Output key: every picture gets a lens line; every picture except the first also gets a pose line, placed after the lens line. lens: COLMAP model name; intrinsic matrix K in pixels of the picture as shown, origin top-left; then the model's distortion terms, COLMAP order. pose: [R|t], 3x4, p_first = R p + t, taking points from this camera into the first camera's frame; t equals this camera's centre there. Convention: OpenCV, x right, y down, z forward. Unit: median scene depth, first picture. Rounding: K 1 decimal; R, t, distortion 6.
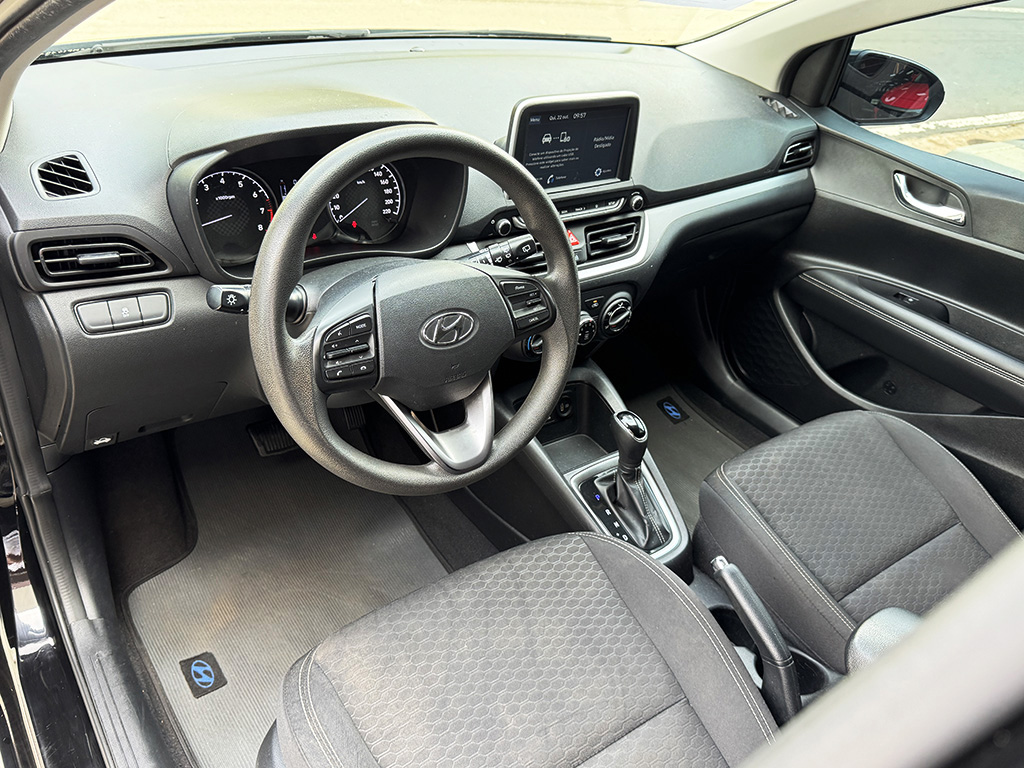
lens RADIAL K [[803.3, 0, 512.0], [0, 803.3, 384.0], [0, 0, 1]] dist [0.227043, -0.667572]
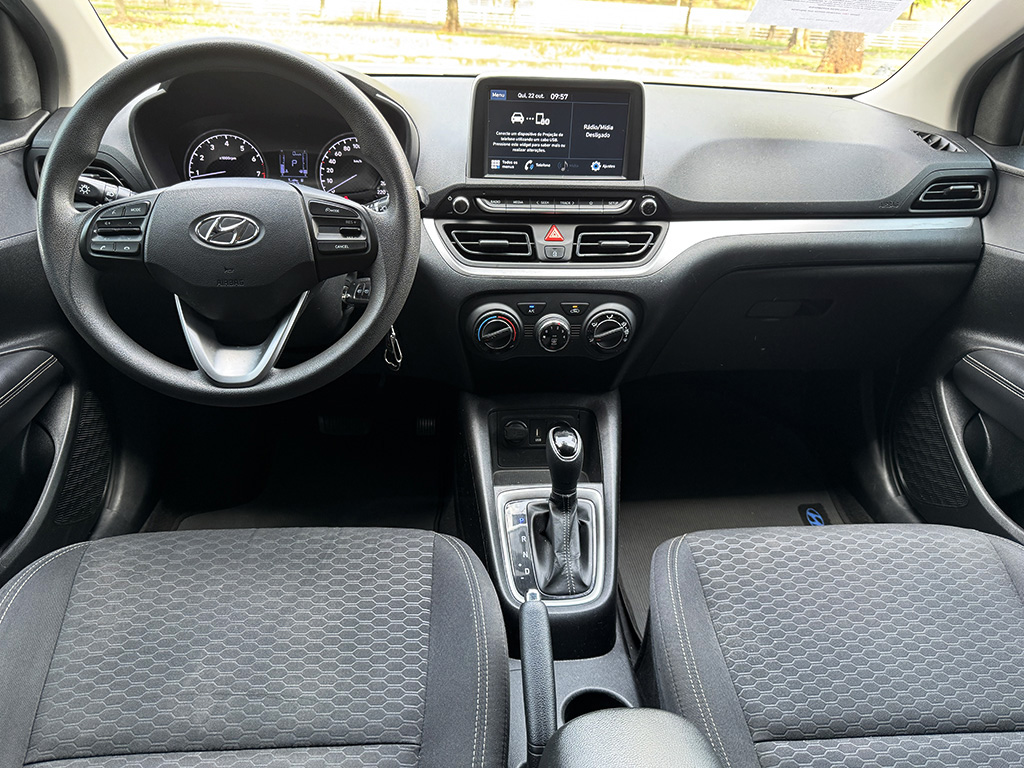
lens RADIAL K [[704.3, 0, 506.5], [0, 704.3, 391.2], [0, 0, 1]] dist [0.091397, -0.145369]
pose [[0.844868, 0.149157, -0.513760, 0.481649], [-0.232742, 0.967181, -0.101944, 0.091025], [0.481693, 0.205703, 0.851856, 0.333600]]
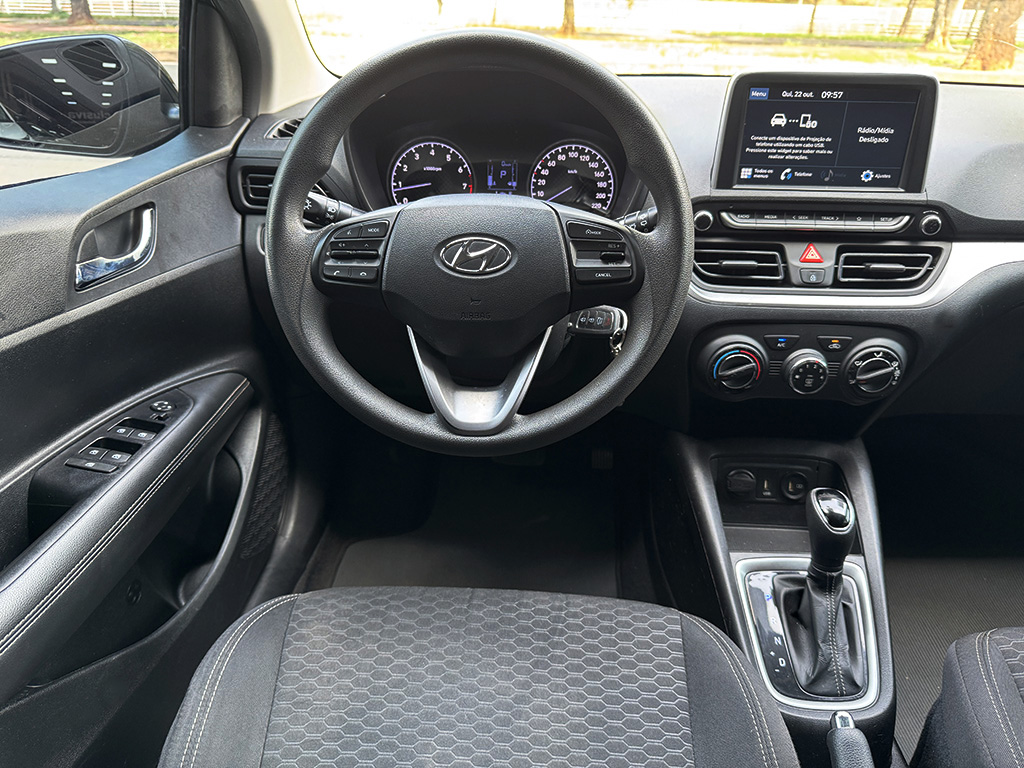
lens RADIAL K [[721.1, 0, 512.0], [0, 721.1, 384.0], [0, 0, 1]] dist [0.006985, -0.035384]
pose [[0.766255, 0.168520, -0.620044, 0.311435], [-0.278957, 0.956556, -0.084758, 0.080081], [0.578823, 0.237912, 0.779975, 0.333758]]
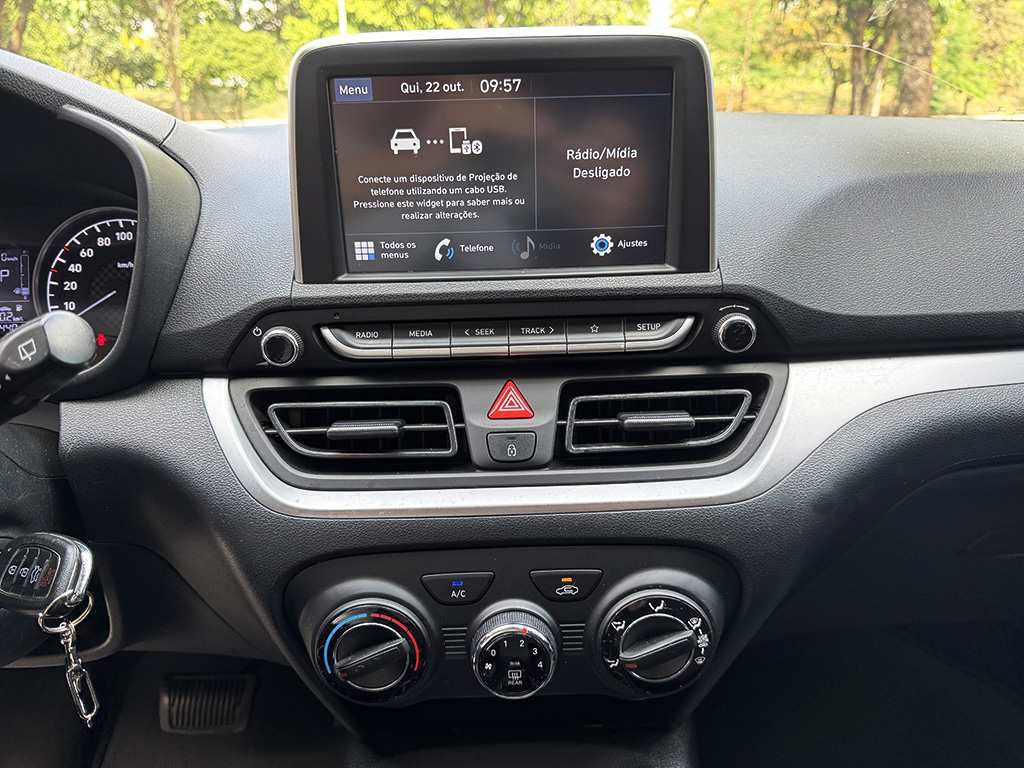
lens RADIAL K [[704.3, 0, 506.5], [0, 704.3, 391.2], [0, 0, 1]] dist [0.091397, -0.145369]
pose [[0.800410, 0.037629, -0.598271, 0.281940], [-0.219668, 0.947015, -0.234324, -0.107947], [0.557754, 0.318977, 0.766266, 0.759094]]
